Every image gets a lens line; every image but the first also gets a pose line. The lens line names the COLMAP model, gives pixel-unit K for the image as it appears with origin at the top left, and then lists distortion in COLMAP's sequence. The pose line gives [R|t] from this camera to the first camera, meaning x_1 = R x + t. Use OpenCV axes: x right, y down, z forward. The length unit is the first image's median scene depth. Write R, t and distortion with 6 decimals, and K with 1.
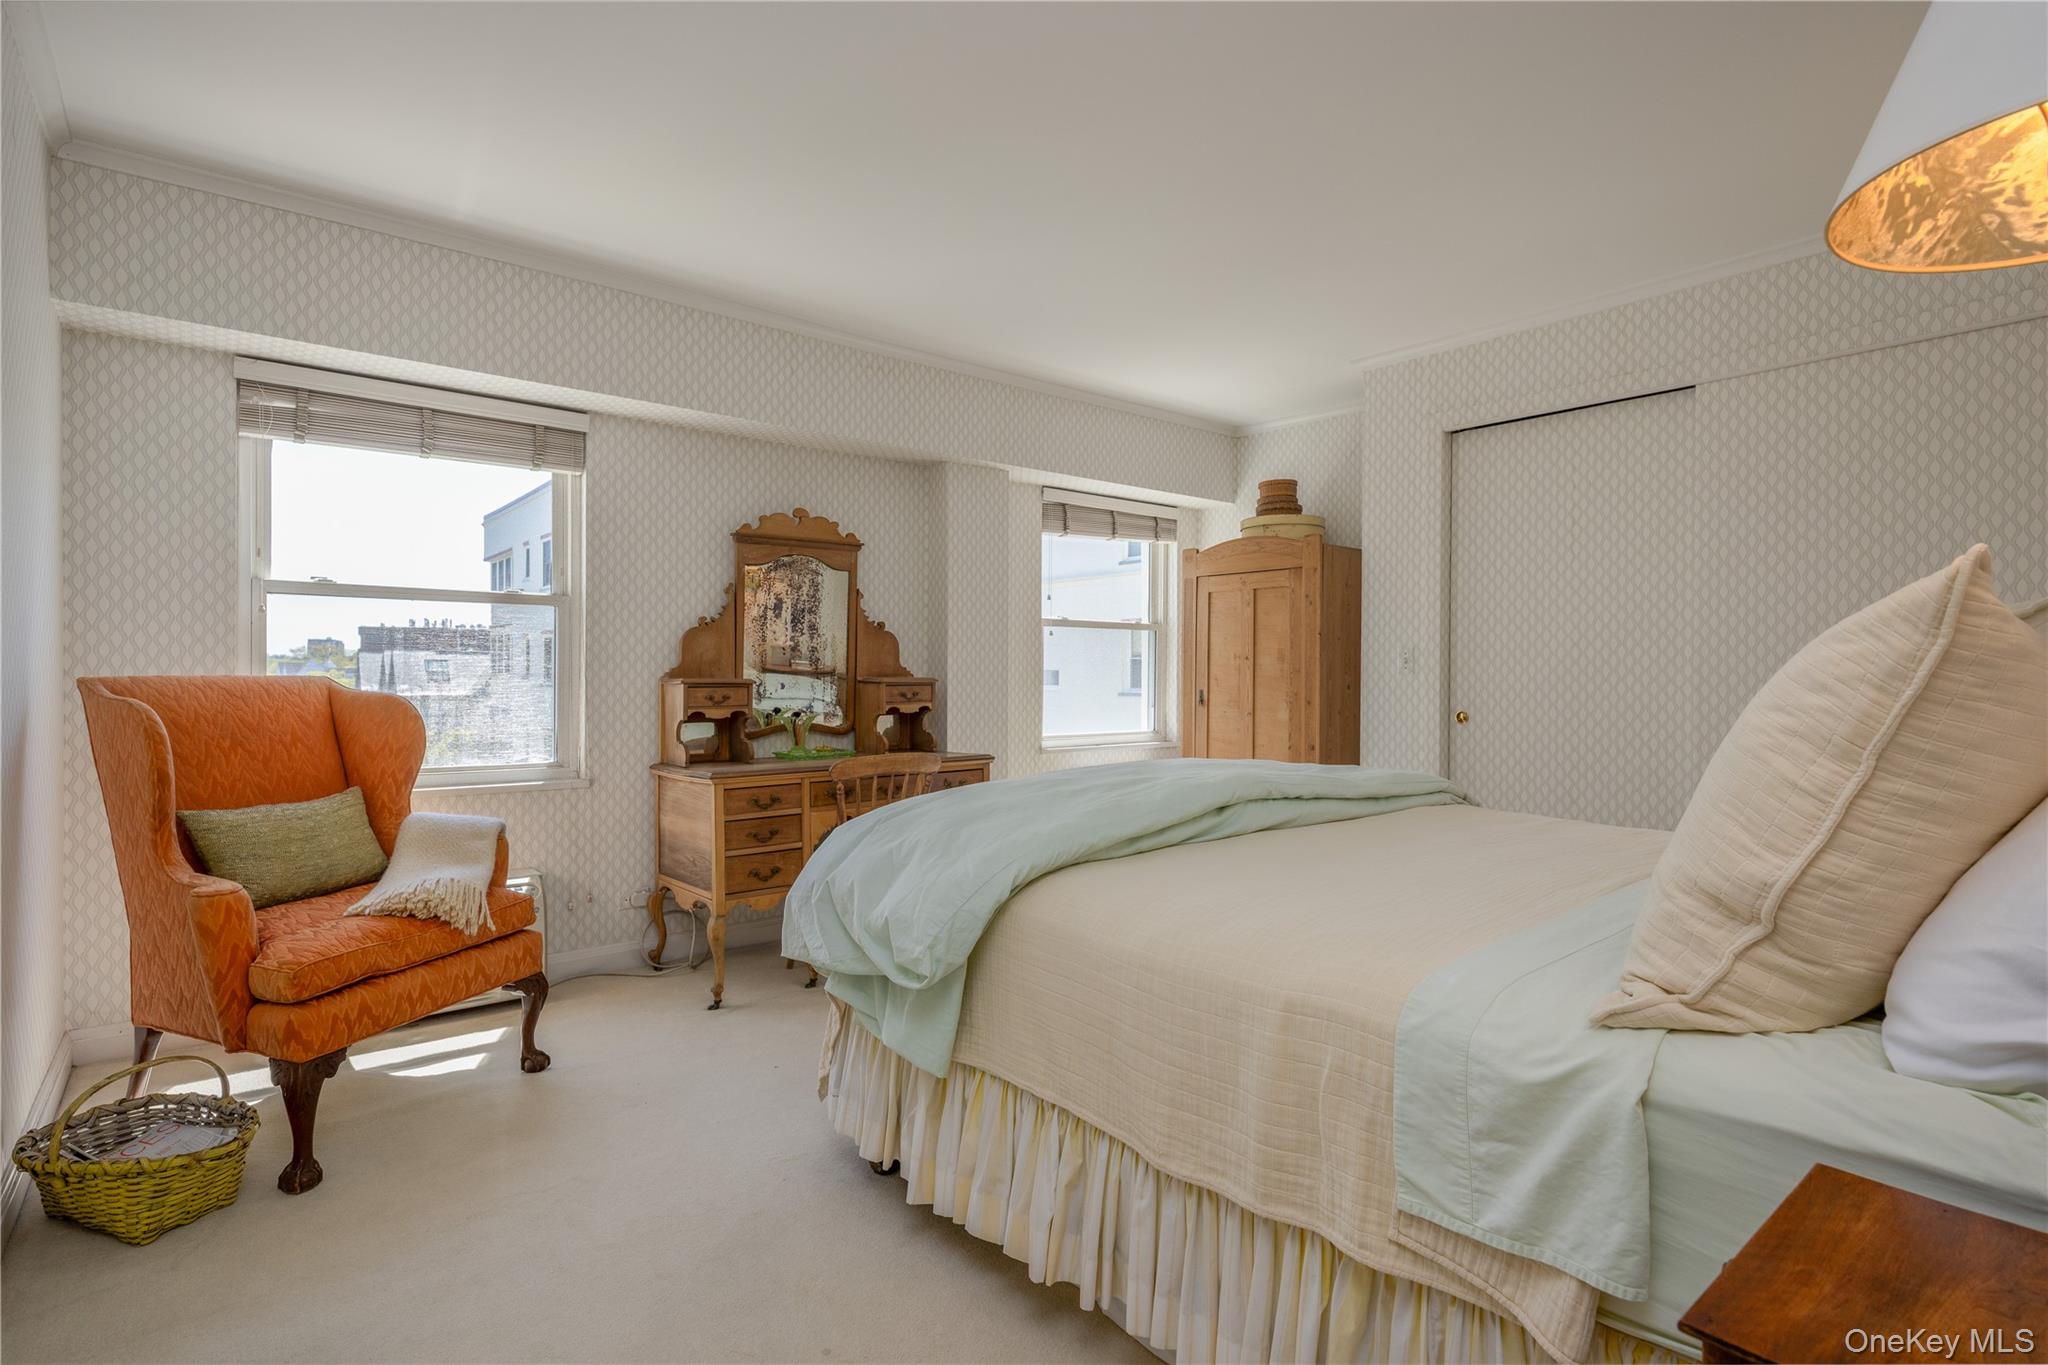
lens RADIAL K [[982.7, 0, 1027.1], [0, 982.7, 680.7], [0, 0, 1]] dist [0.002396, 0.000019]
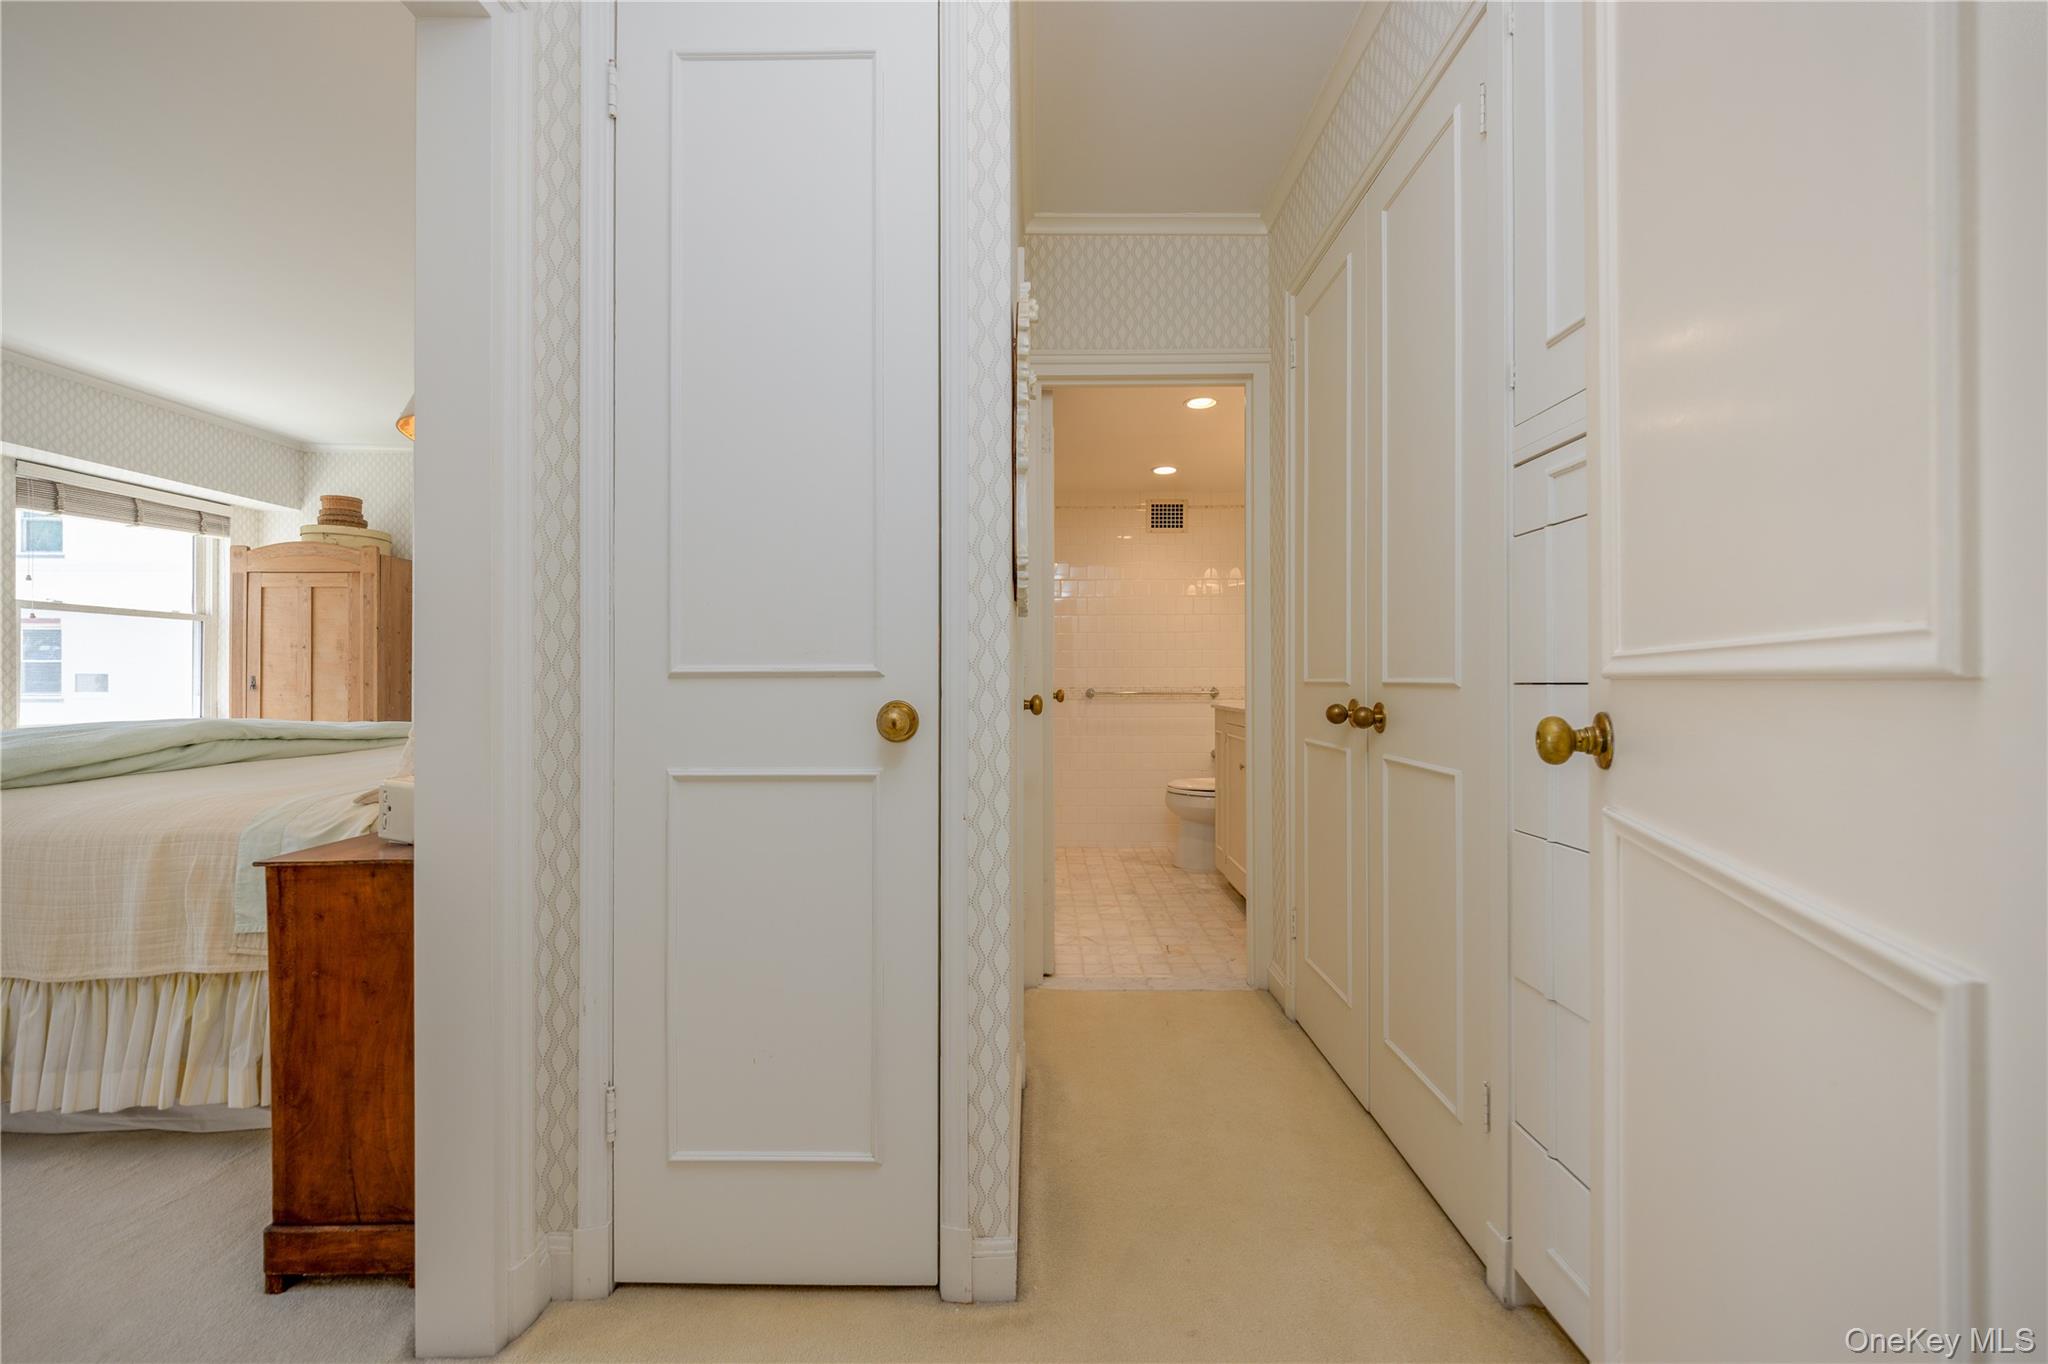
lens RADIAL K [[802.6, 0, 1030.8], [0, 802.6, 679.9], [0, 0, 1]] dist [0.000517, 0.000964]
pose [[0.640383, -0.002074, 0.768053, 0.046817], [0.008885, 0.999949, -0.004707, 0.027203], [-0.768004, 0.009838, 0.640369, -0.249942]]
